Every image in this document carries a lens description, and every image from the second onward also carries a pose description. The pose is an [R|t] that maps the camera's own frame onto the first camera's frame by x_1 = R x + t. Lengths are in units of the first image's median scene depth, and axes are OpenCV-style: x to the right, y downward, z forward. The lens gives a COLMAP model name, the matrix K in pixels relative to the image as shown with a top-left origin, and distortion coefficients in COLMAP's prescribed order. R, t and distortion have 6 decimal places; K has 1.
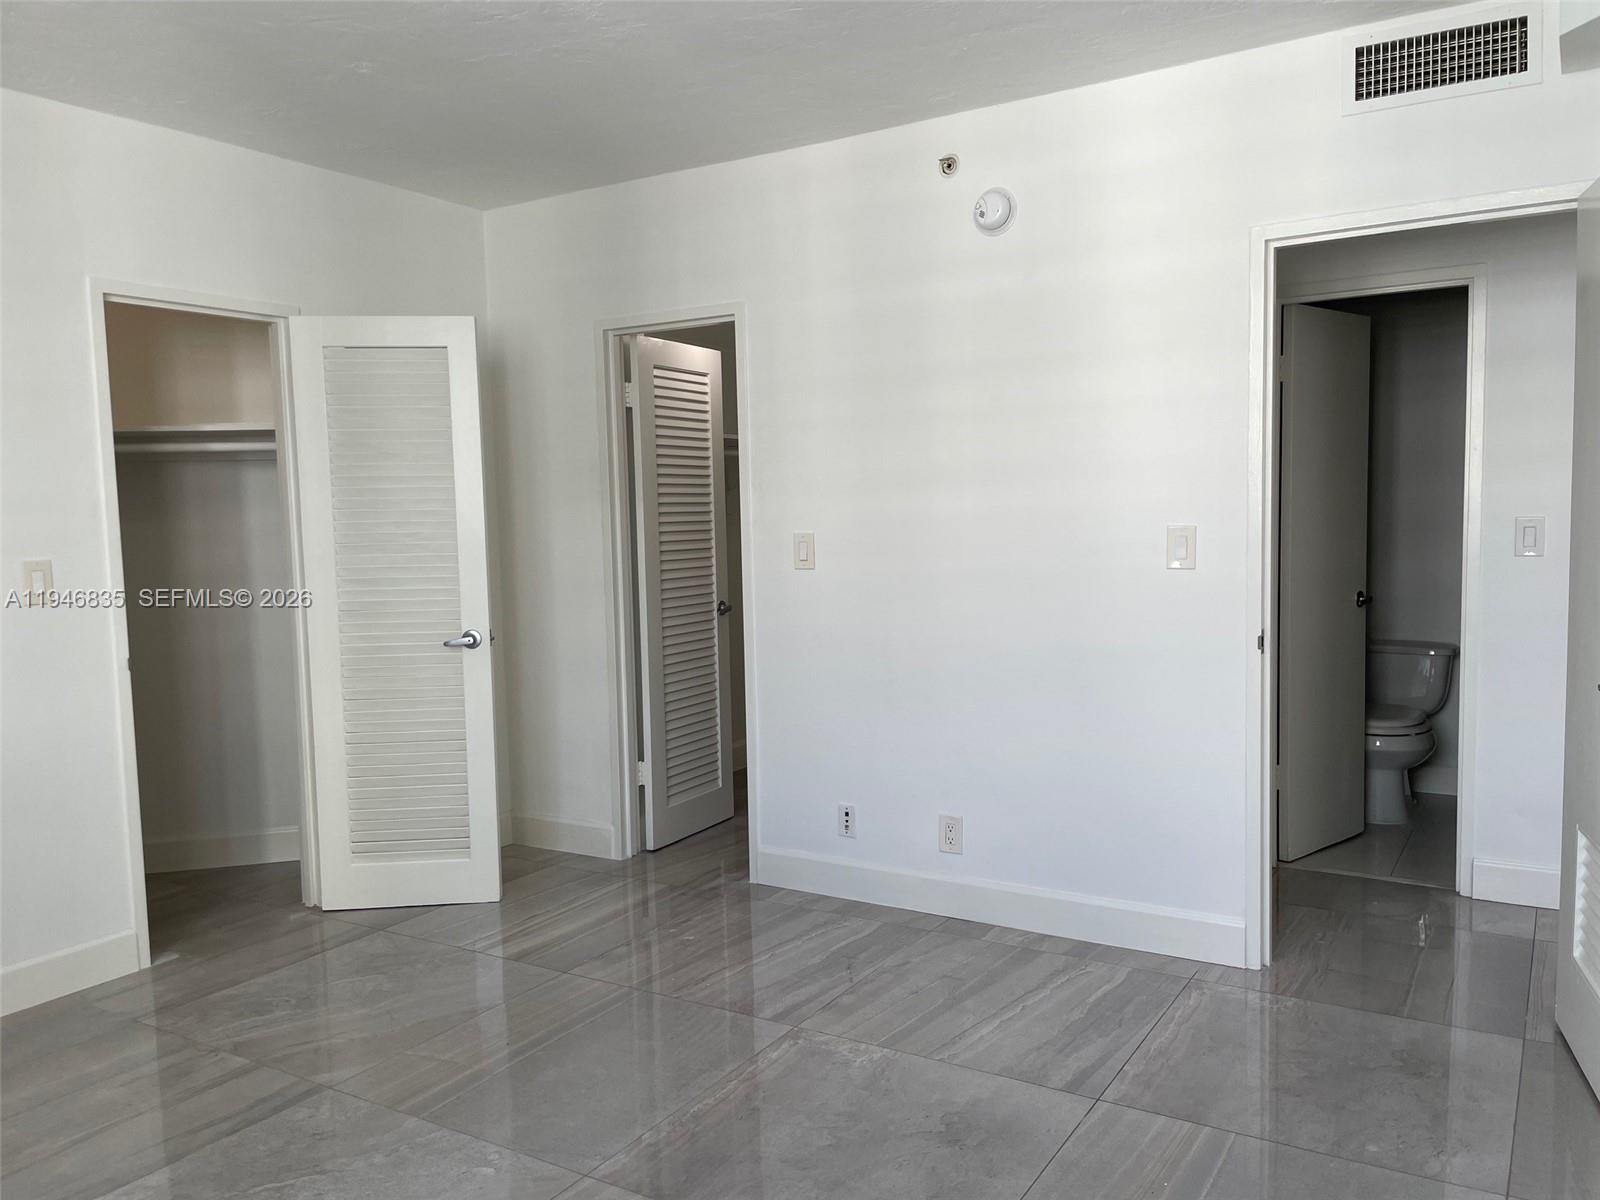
lens RADIAL K [[1220.1, 0, 800.0], [0, 1220.1, 600.0], [0, 0, 1]] dist [0.083504, -0.002036]
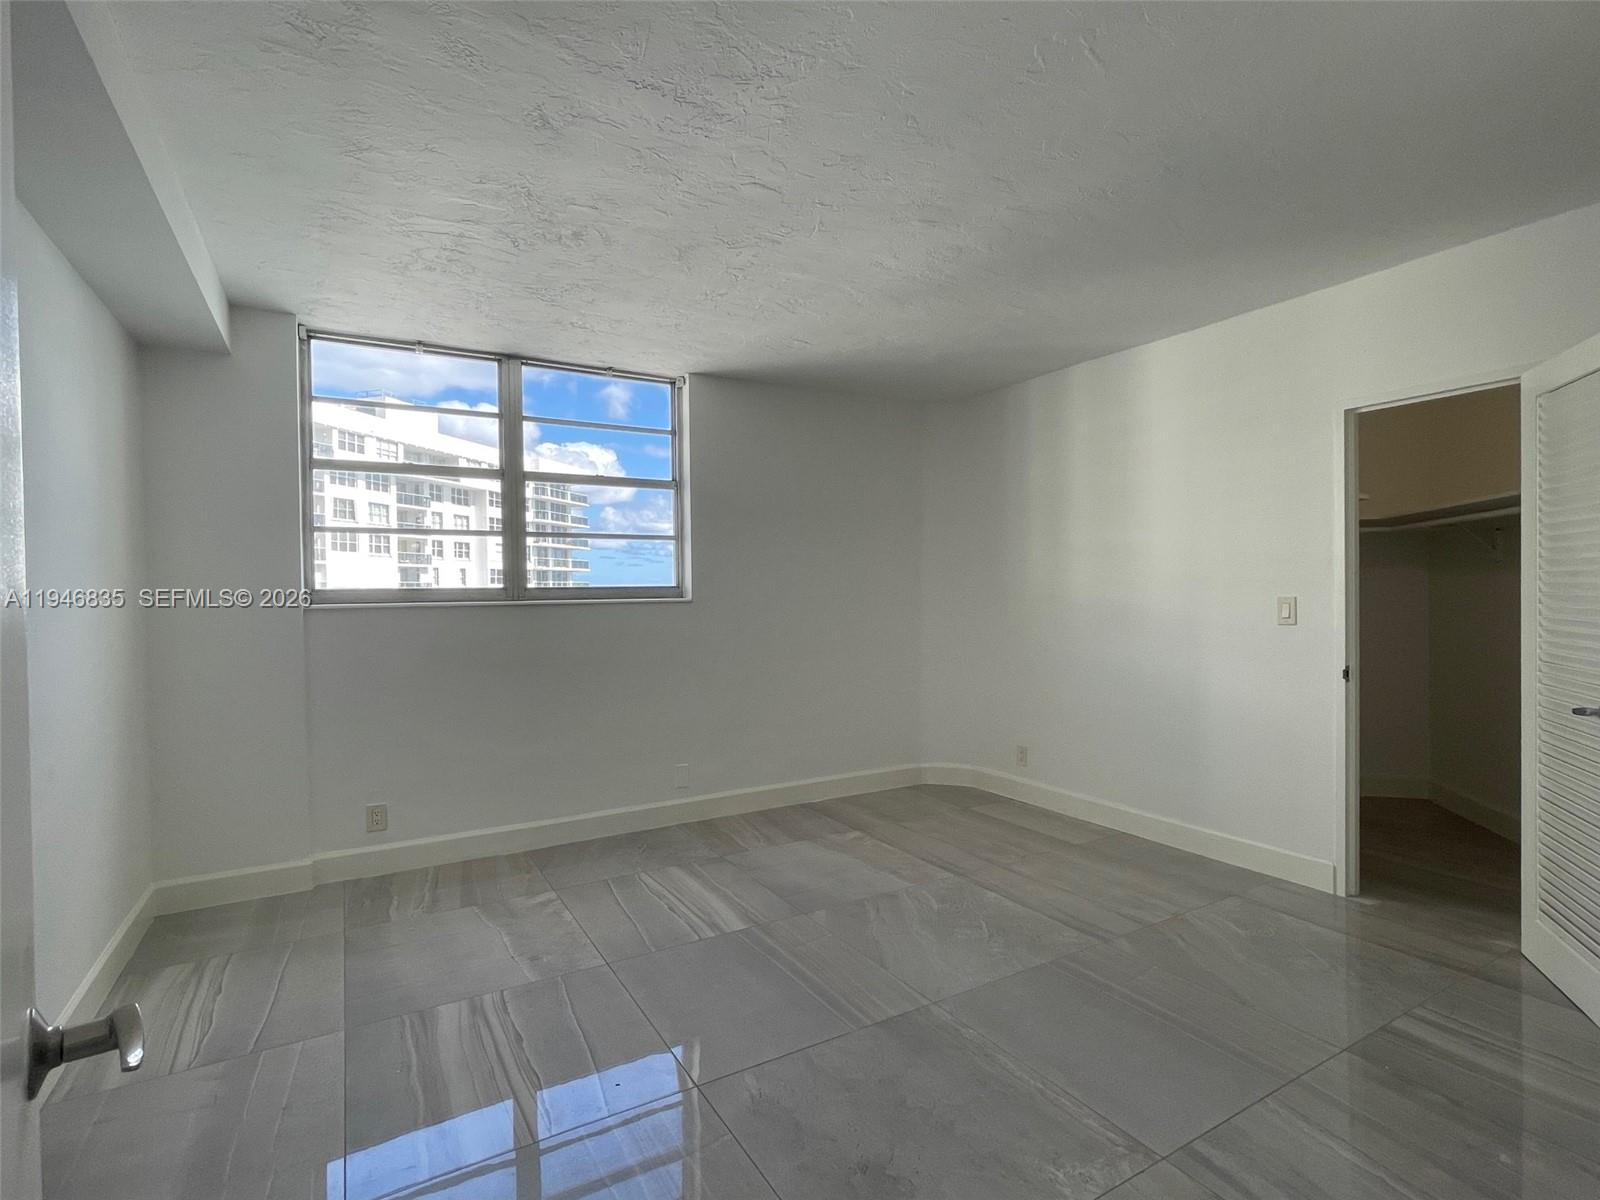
lens RADIAL K [[808.2, 0, 815.3], [0, 808.2, 601.6], [0, 0, 1]] dist [-0.003385, -0.000469]
pose [[-0.456804, 0.034566, -0.888896, 0.585910], [-0.049292, 0.996726, 0.064091, -0.065140], [0.888201, 0.073093, -0.453604, 0.994044]]
